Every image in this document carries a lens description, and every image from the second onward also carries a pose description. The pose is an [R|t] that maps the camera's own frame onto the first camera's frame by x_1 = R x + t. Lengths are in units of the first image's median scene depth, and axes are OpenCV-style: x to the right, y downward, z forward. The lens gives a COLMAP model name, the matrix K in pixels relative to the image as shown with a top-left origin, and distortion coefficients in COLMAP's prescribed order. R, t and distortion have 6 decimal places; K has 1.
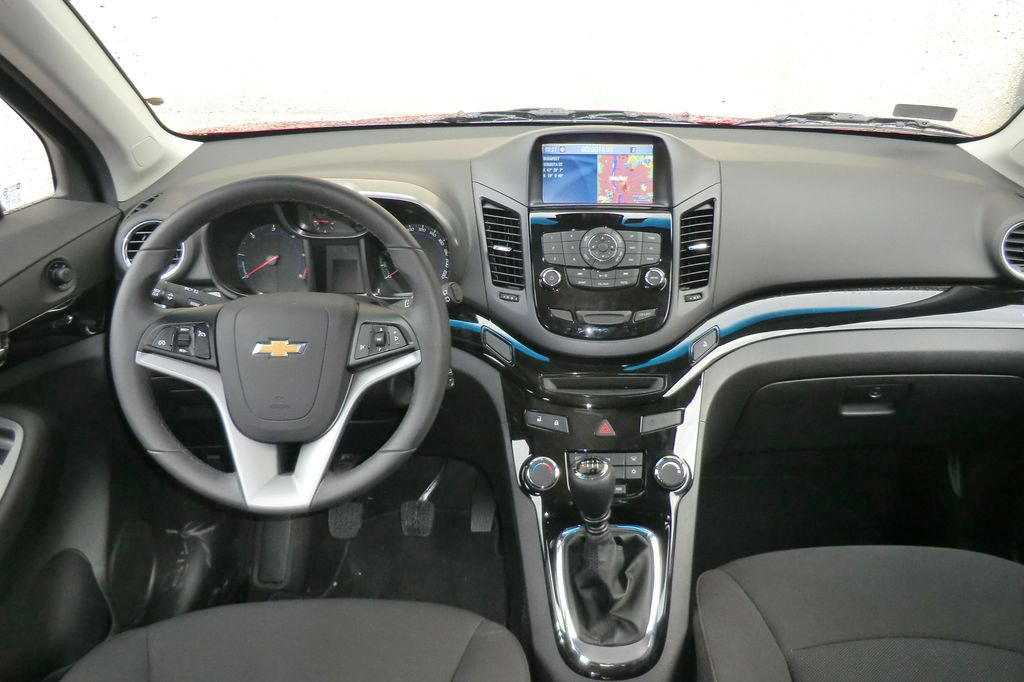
lens RADIAL K [[778.5, 0, 511.8], [0, 778.5, 347.5], [0, 0, 1]] dist [-0.078662, 0.120012]
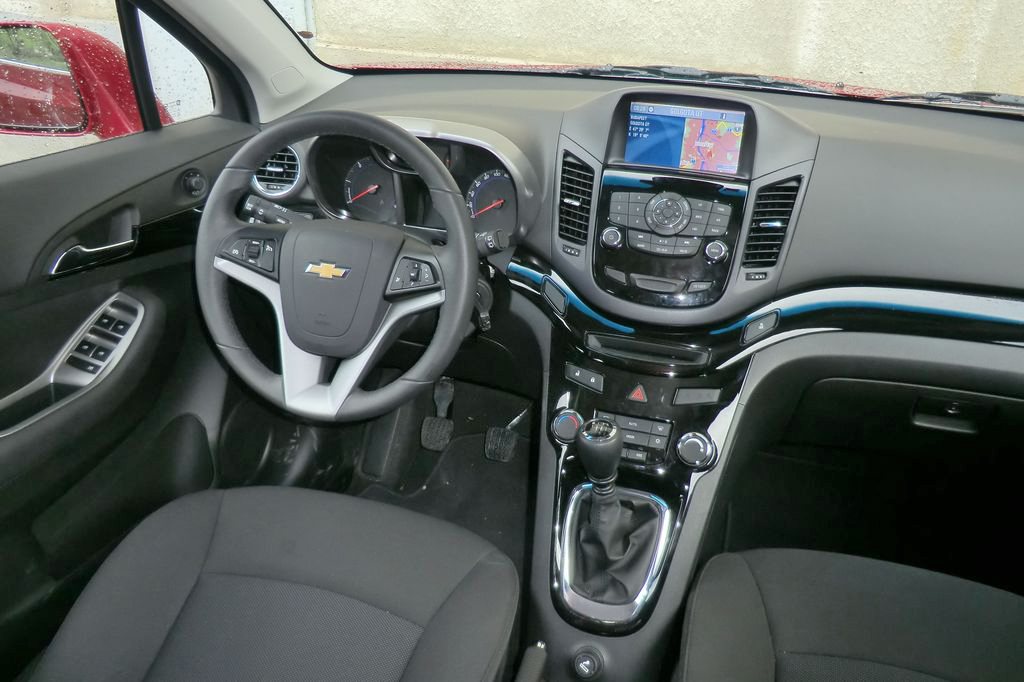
lens RADIAL K [[723.7, 0, 517.3], [0, 723.7, 340.9], [0, 0, 1]] dist [-0.090871, 0.110973]
pose [[0.958758, 0.159225, -0.235437, 0.169531], [-0.140995, 0.985684, 0.092447, -0.025726], [0.246786, -0.055439, 0.967483, 0.060611]]
